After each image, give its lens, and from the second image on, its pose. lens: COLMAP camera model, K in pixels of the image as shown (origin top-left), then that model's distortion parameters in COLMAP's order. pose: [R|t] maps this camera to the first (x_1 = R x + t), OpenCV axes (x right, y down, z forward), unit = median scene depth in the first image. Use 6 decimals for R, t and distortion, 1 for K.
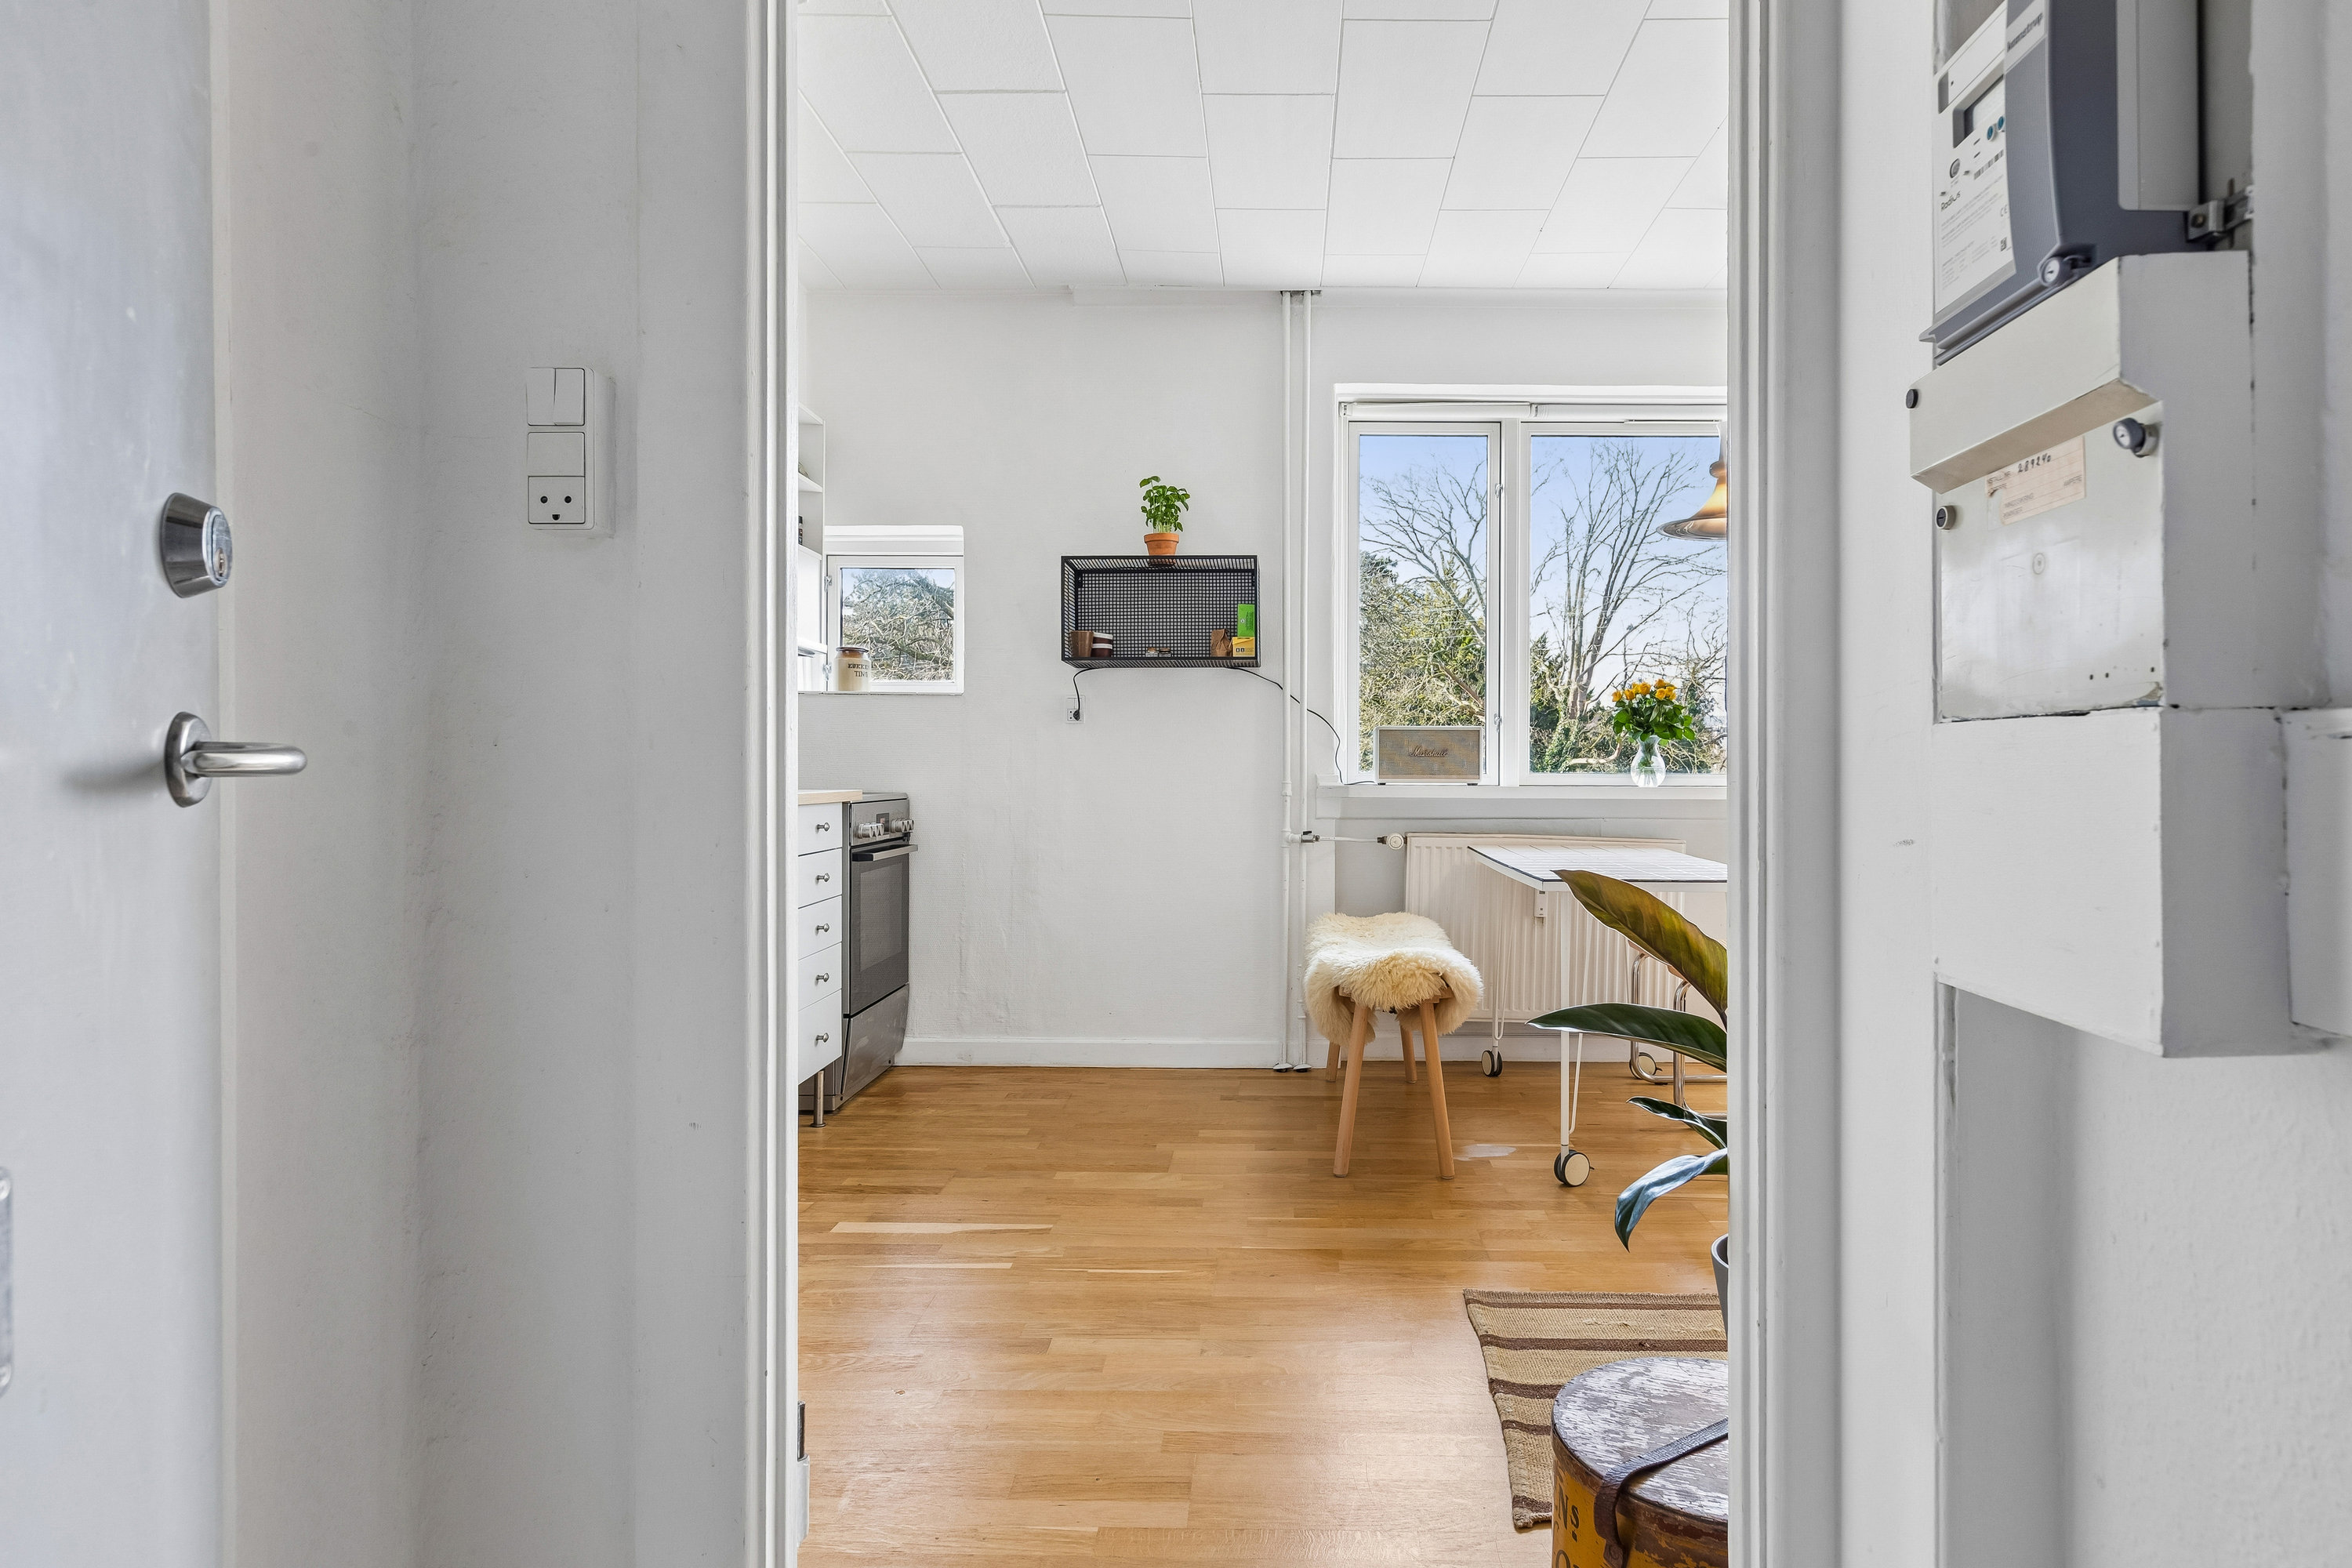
lens RADIAL K [[1278.7, 0, 1293.4], [0, 1278.7, 794.8], [0, 0, 1]] dist [-0.000618, 0.005362]
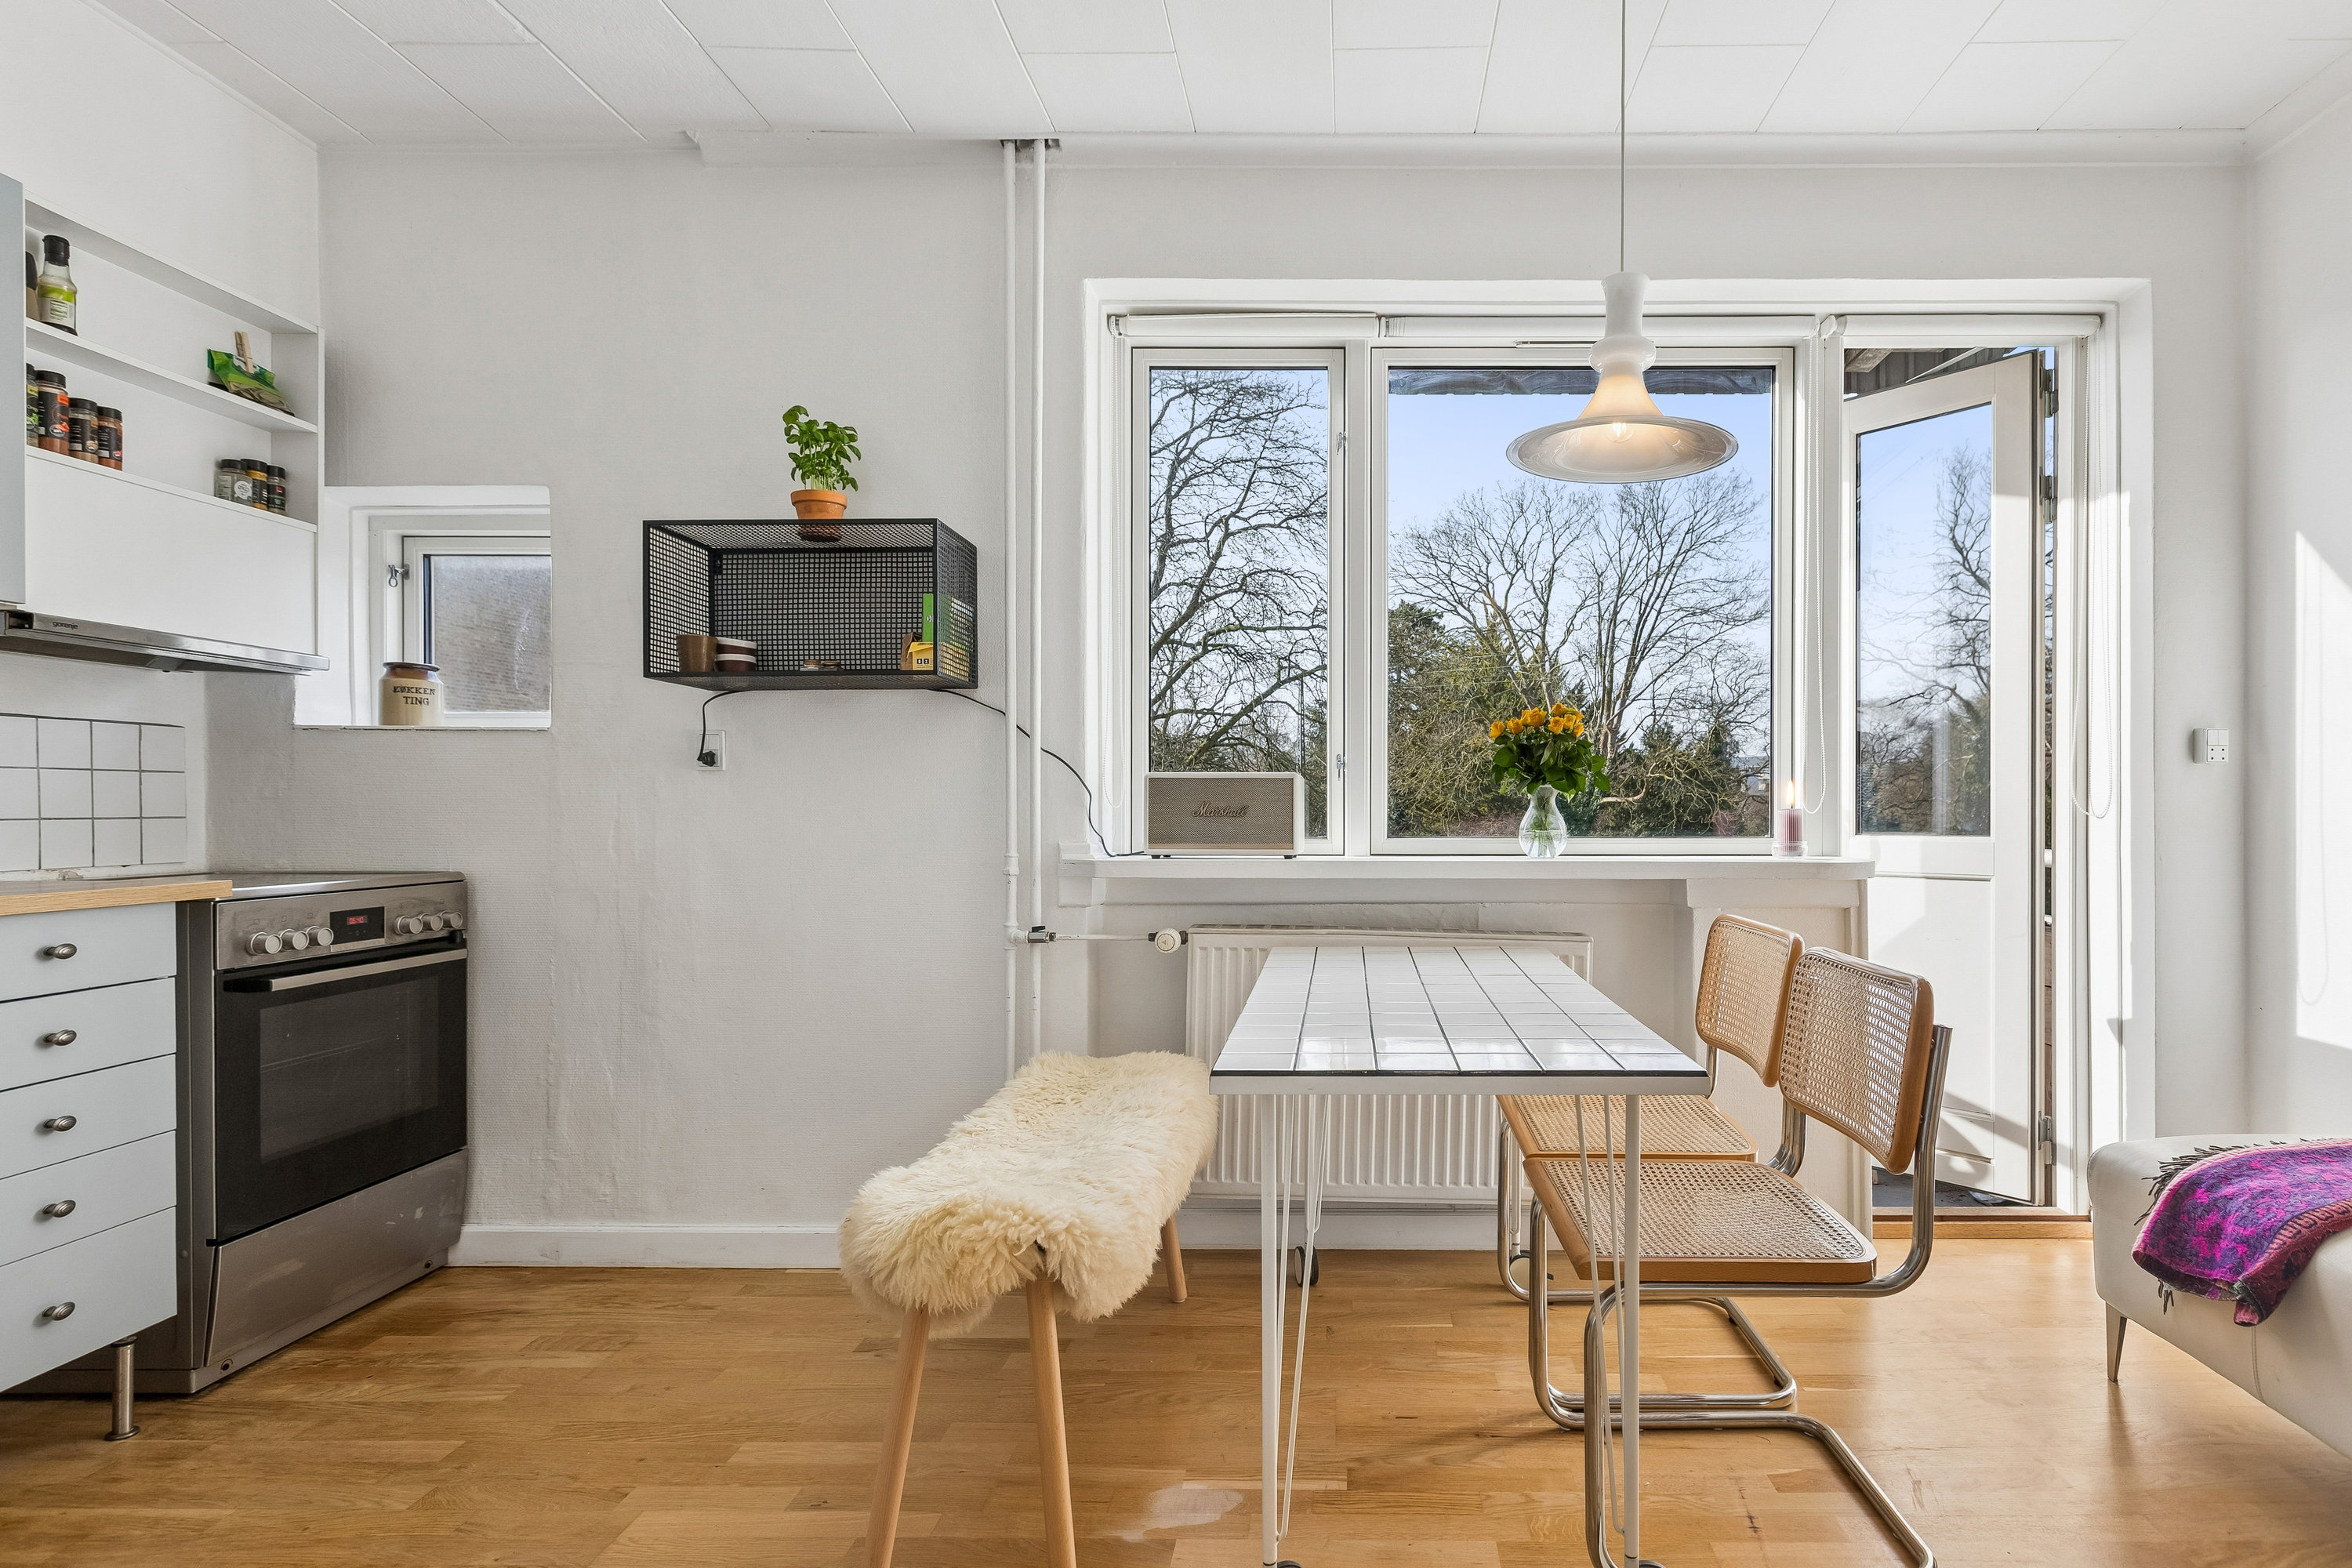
lens RADIAL K [[1187.4, 0, 1349.7], [0, 1187.4, 817.6], [0, 0, 1]] dist [0.004367, 0.000148]
pose [[0.999996, -0.002297, -0.001916, 0.179265], [0.002274, 0.999927, -0.011834, -0.022197], [0.001943, 0.011830, 0.999928, 0.364210]]
